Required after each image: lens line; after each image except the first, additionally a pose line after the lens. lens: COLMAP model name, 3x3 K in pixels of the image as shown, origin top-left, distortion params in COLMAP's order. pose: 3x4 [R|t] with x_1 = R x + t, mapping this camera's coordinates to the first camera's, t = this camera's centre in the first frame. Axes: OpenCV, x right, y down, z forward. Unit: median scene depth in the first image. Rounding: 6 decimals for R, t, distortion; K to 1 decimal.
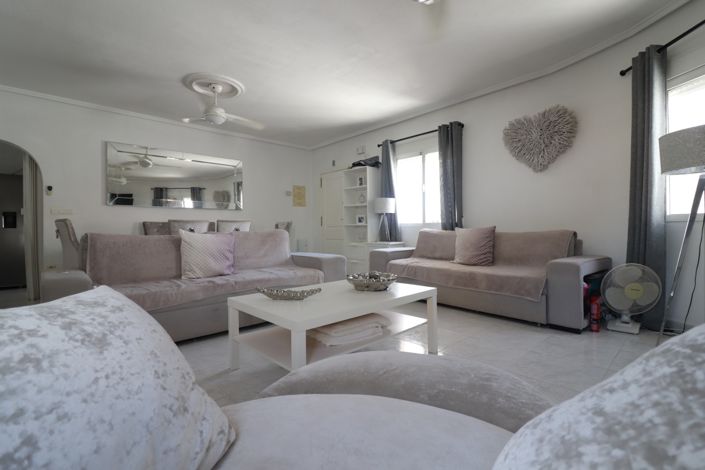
lens RADIAL K [[330.7, 0, 350.4], [0, 330.7, 227.2], [0, 0, 1]] dist [0.000592, -0.013045]
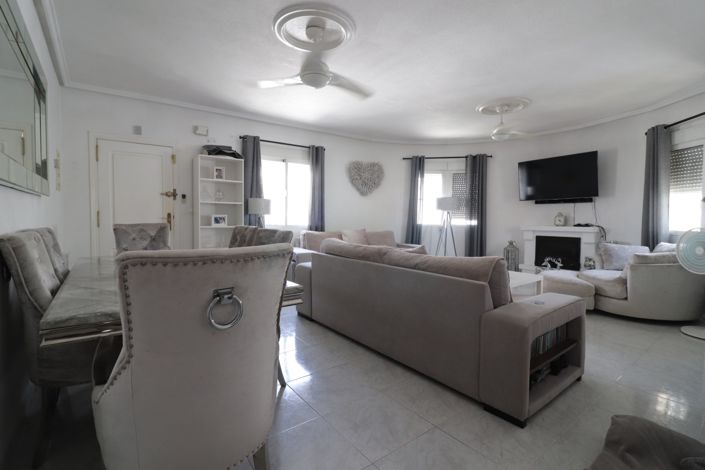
lens RADIAL K [[330.7, 0, 350.4], [0, 330.7, 227.2], [0, 0, 1]] dist [0.000592, -0.013045]
pose [[0.109975, -0.009976, 0.993884, -0.813633], [-0.003765, 0.999938, 0.010453, -0.018064], [-0.993927, -0.004892, 0.109931, 0.652457]]
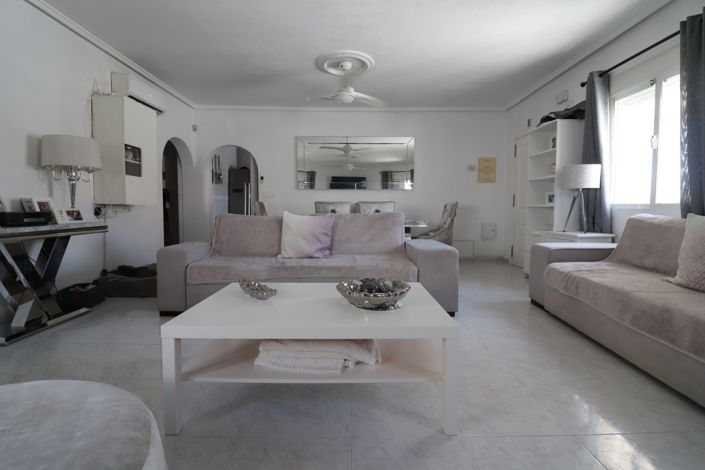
lens RADIAL K [[330.7, 0, 350.4], [0, 330.7, 227.2], [0, 0, 1]] dist [0.000592, -0.013045]
pose [[0.725473, 0.047673, -0.686598, 0.227763], [-0.002762, 0.997792, 0.066362, -0.008045], [0.688245, -0.046247, 0.724003, 0.216229]]
